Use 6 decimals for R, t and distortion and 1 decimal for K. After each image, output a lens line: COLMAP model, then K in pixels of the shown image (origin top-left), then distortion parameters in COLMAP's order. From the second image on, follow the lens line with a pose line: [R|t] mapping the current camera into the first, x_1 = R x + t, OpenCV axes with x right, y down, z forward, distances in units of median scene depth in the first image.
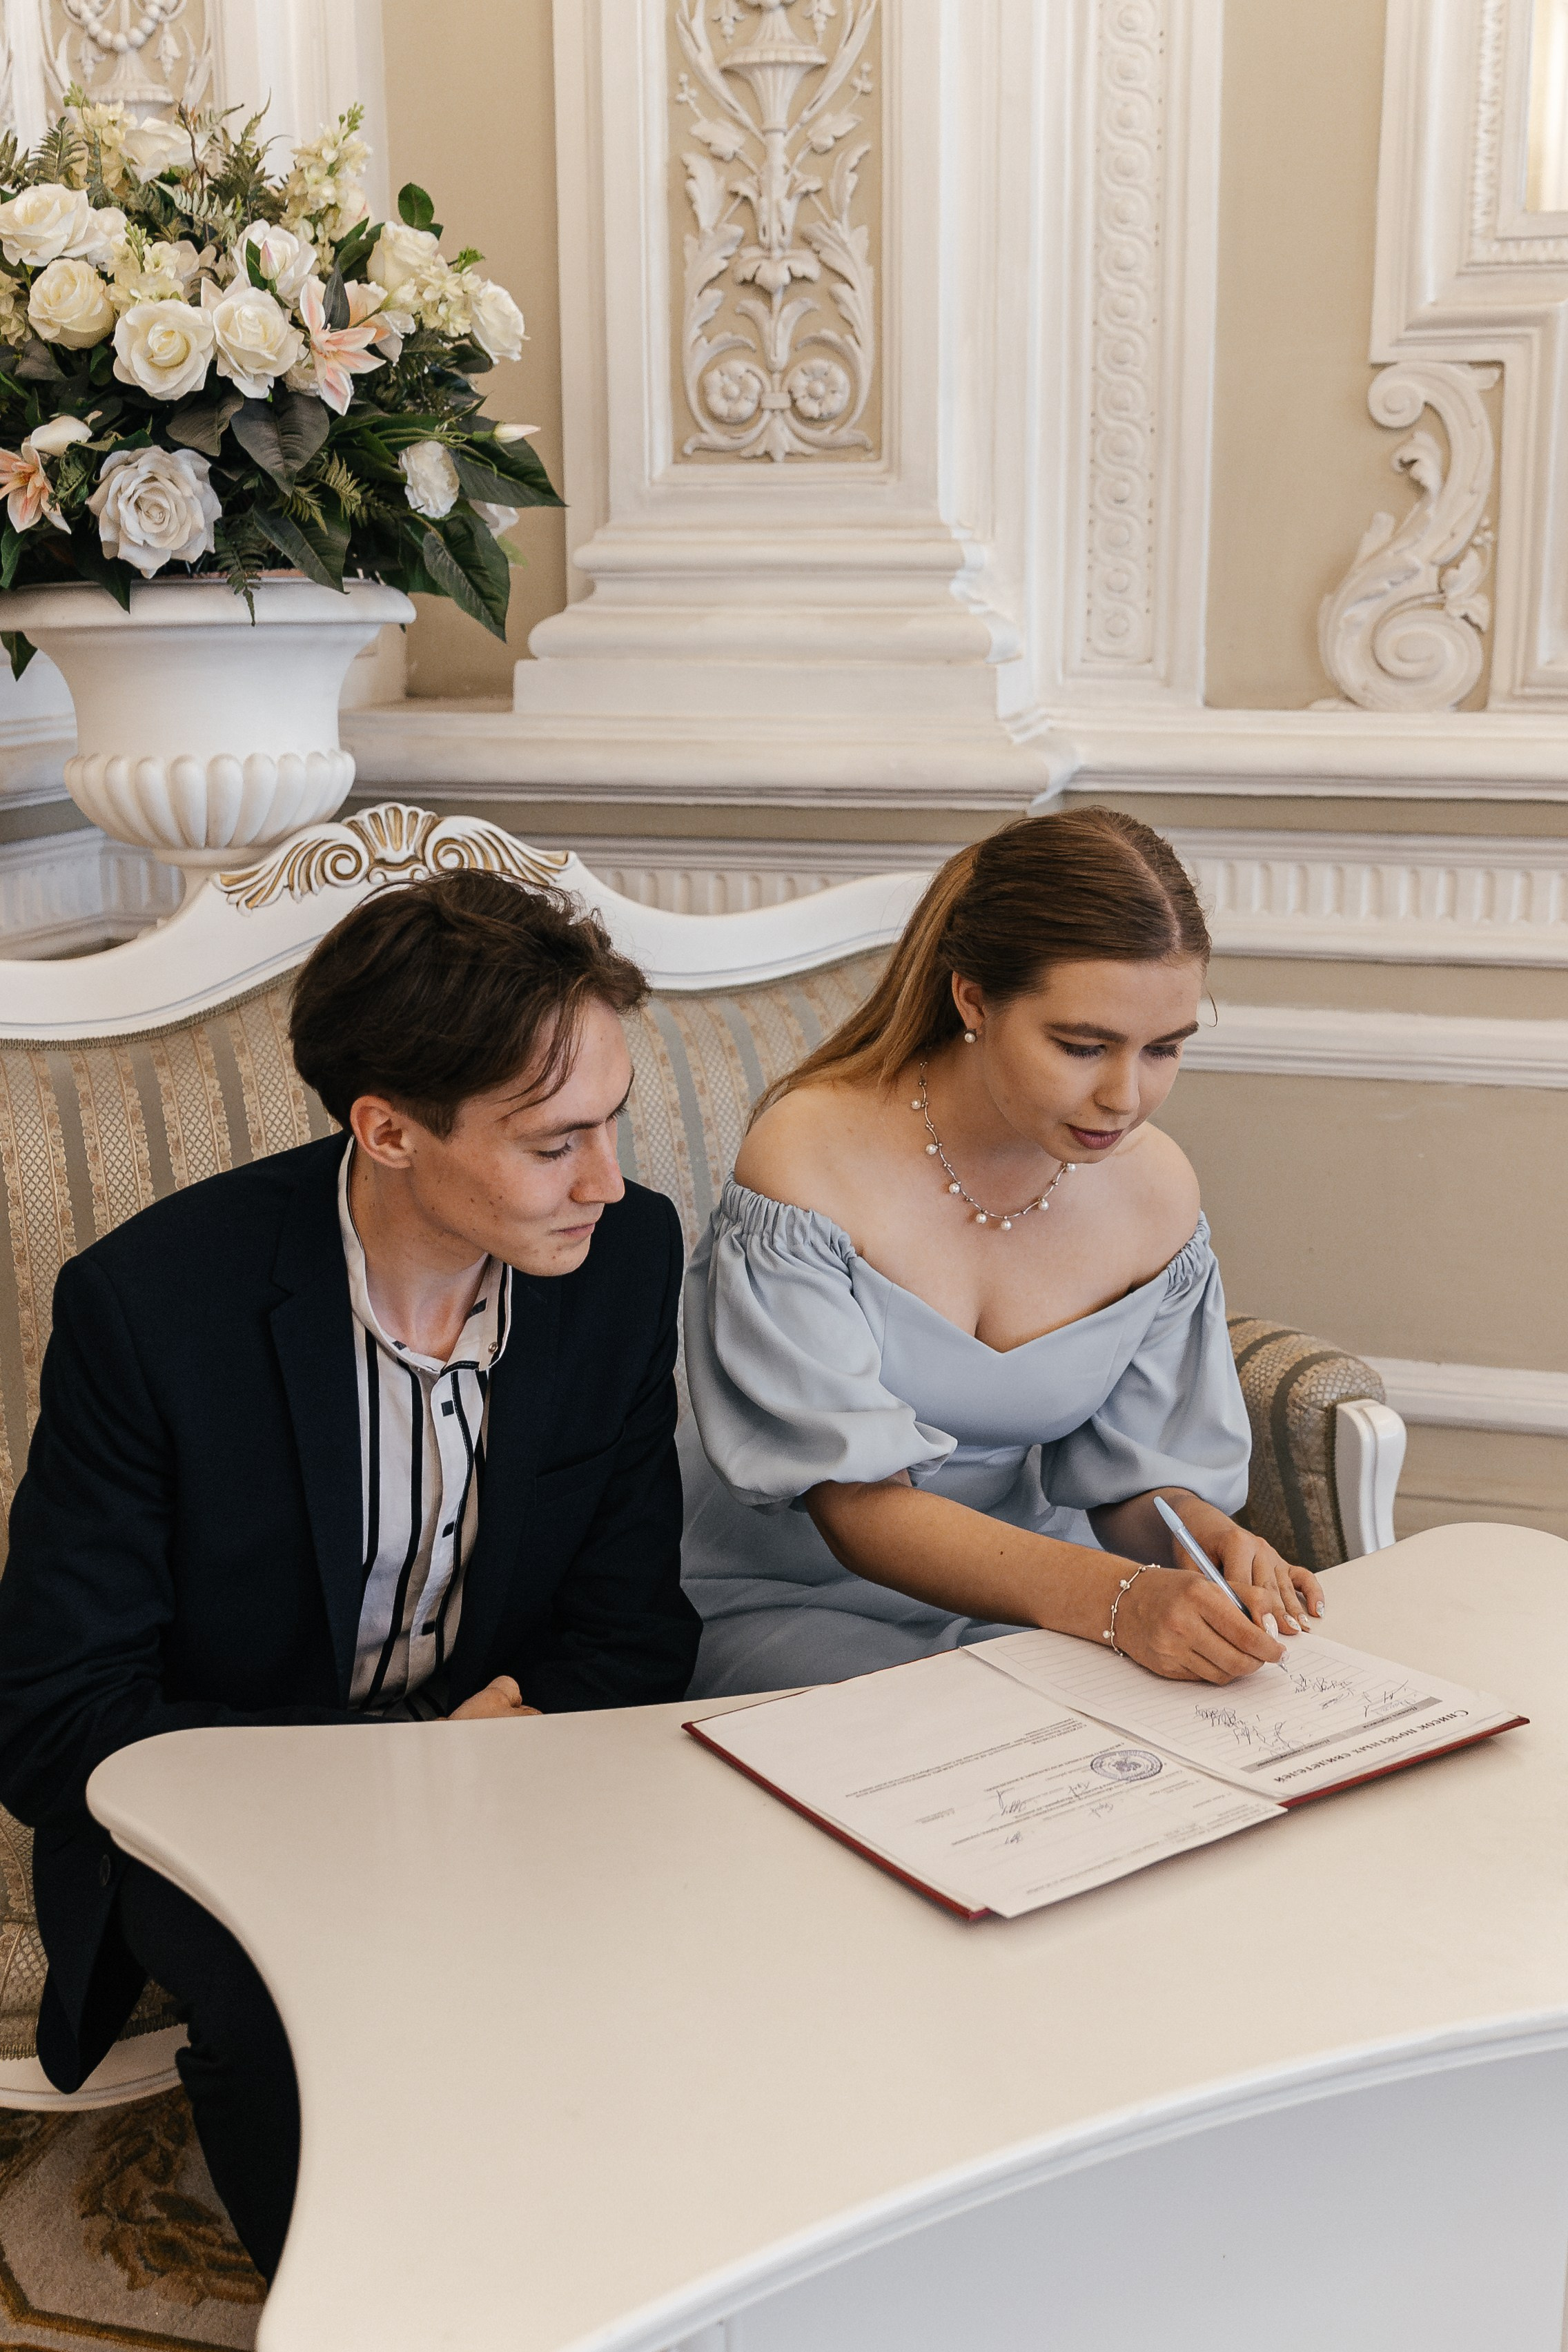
lens RADIAL K [[2639.7, 0, 775.7], [0, 2639.7, 1184.5], [0, 0, 1]] dist [0.000756, 0.004281]
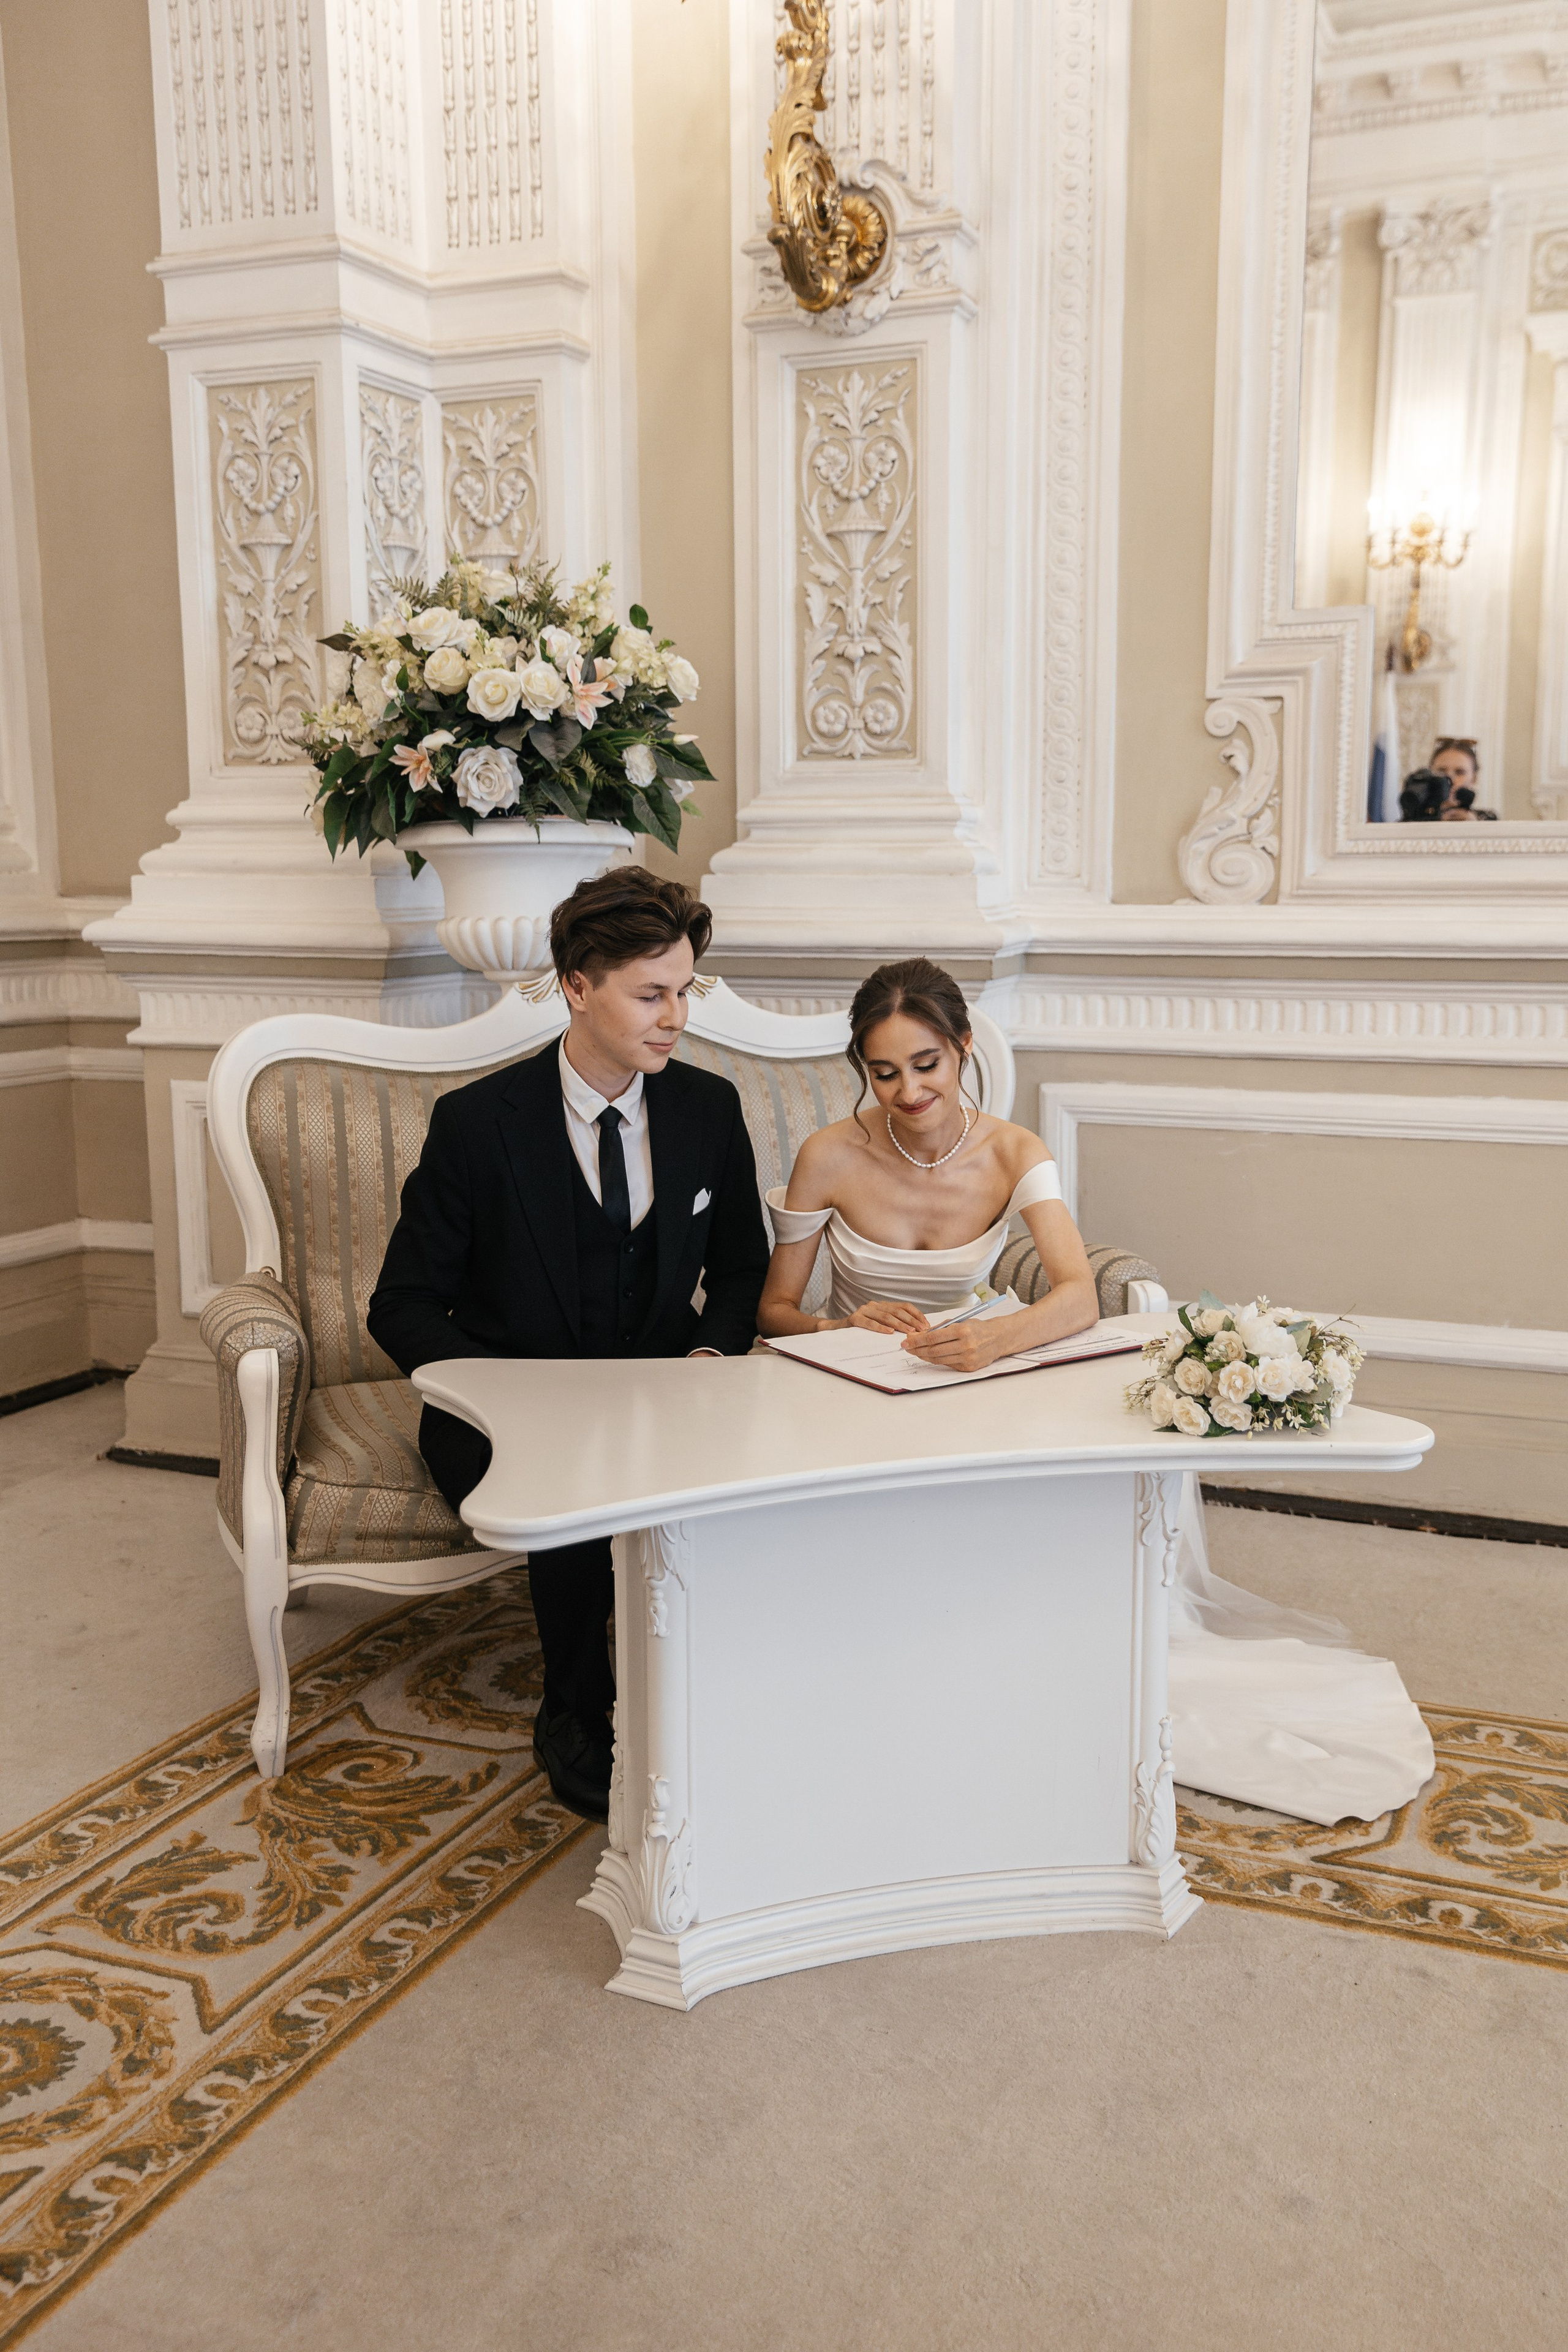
lens RADIAL K [[2115.4, 0, 780.4], [0, 2115.4, 1191.2], [0, 0, 1]] dist [0.059060, 0.003823]
pose [[0.993103, 0.020456, -0.115451, 0.131847], [-0.029596, 0.996513, -0.078013, 0.127358], [0.113453, 0.080892, 0.990245, -0.383285]]
